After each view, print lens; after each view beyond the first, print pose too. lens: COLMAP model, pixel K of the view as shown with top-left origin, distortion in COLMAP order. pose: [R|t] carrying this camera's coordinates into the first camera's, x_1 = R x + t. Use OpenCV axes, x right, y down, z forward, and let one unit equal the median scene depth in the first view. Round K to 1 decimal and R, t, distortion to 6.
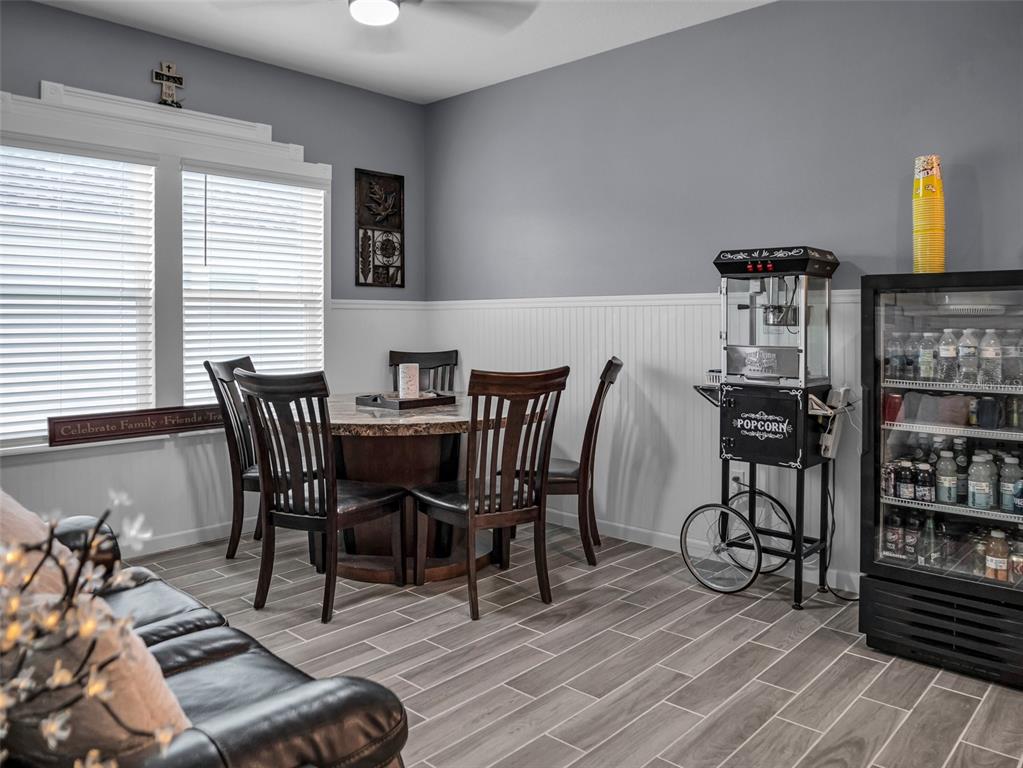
lens RADIAL K [[767.3, 0, 517.2], [0, 767.3, 309.3], [0, 0, 1]] dist [-0.030676, 0.004671]
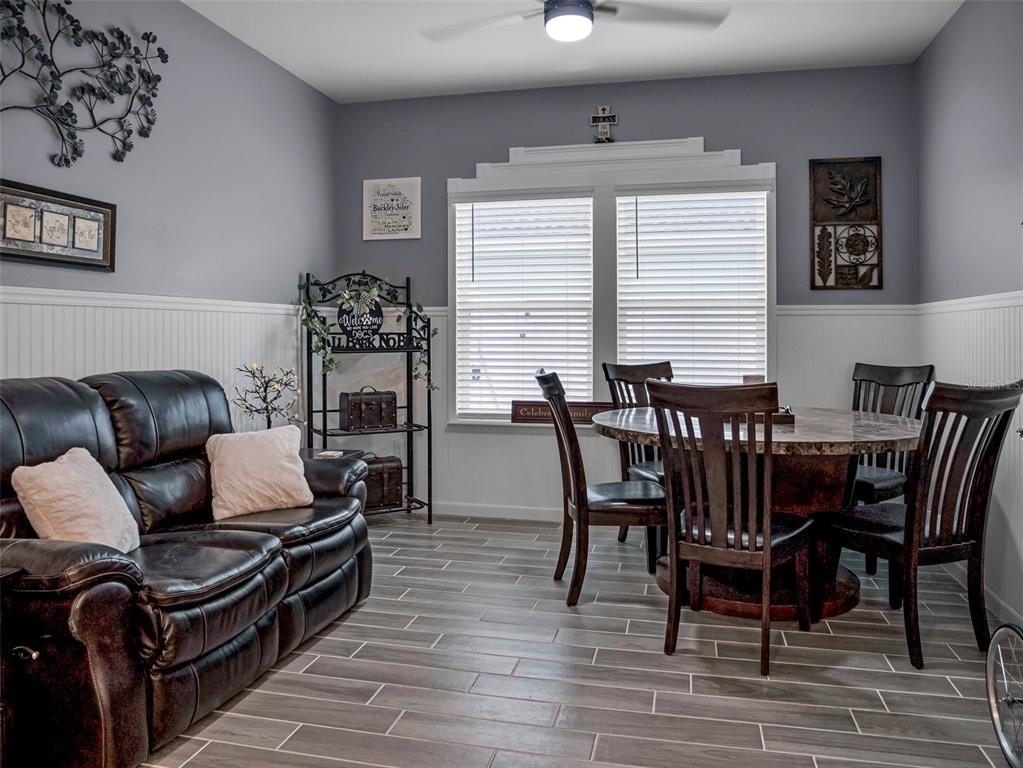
lens RADIAL K [[754.3, 0, 508.2], [0, 754.3, 348.7], [0, 0, 1]] dist [-0.039180, 0.013408]
pose [[0.488644, 0.022164, -0.872202, 0.459416], [0.013617, 0.999362, 0.033024, 0.005749], [0.872377, -0.028013, 0.488030, 0.296045]]
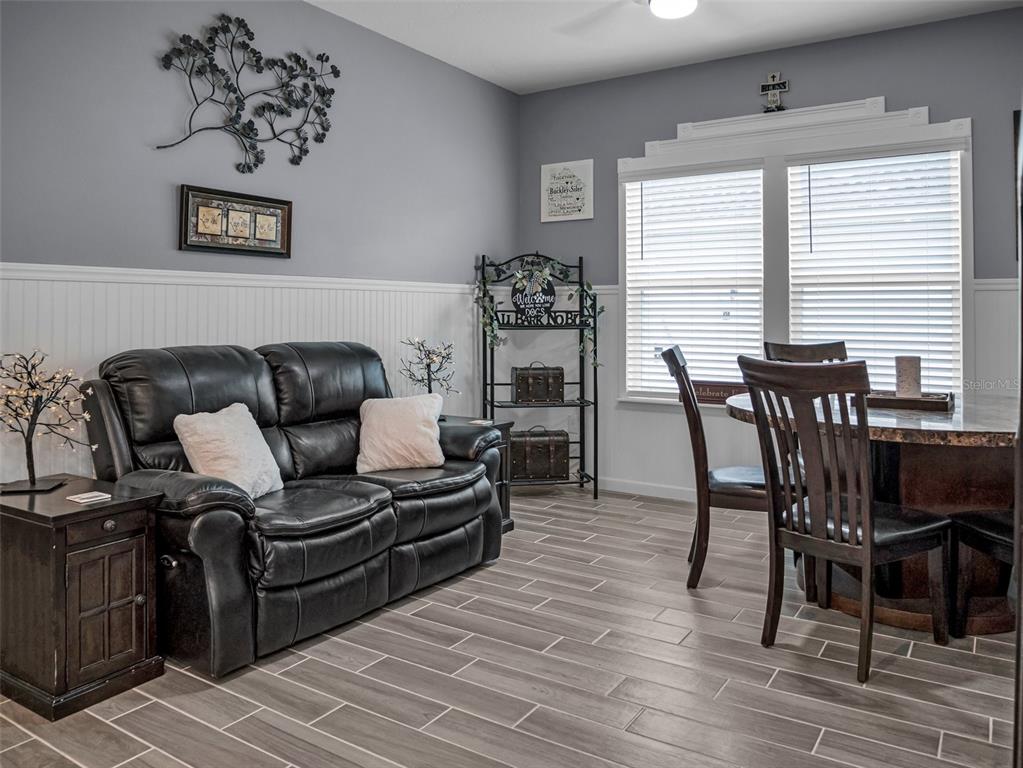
lens RADIAL K [[767.3, 0, 517.2], [0, 767.3, 309.3], [0, 0, 1]] dist [-0.030676, 0.004671]
pose [[0.170949, -0.000436, -0.985280, 0.551172], [0.016023, 0.999869, 0.002338, 0.011041], [0.985150, -0.016186, 0.170934, 0.423949]]
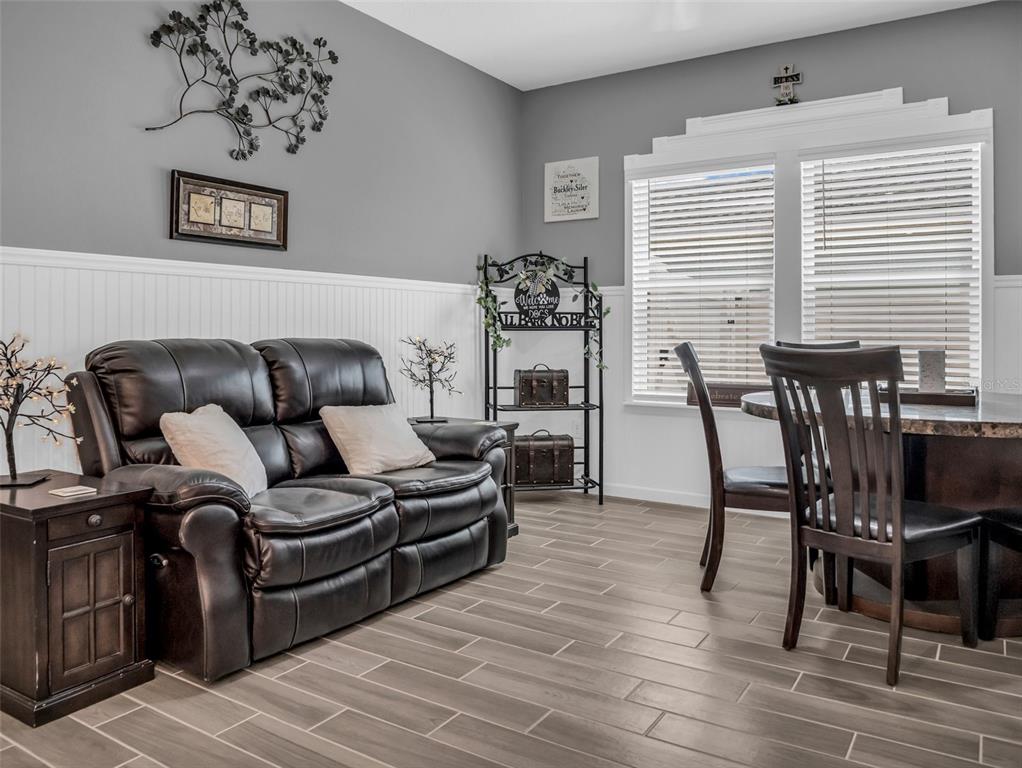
lens RADIAL K [[764.3, 0, 517.9], [0, 764.3, 339.4], [0, 0, 1]] dist [-0.033549, 0.006176]
pose [[0.177374, 0.015688, -0.984019, 0.512593], [0.014984, 0.999714, 0.018639, 0.035857], [0.984030, -0.018051, 0.177088, 0.418613]]
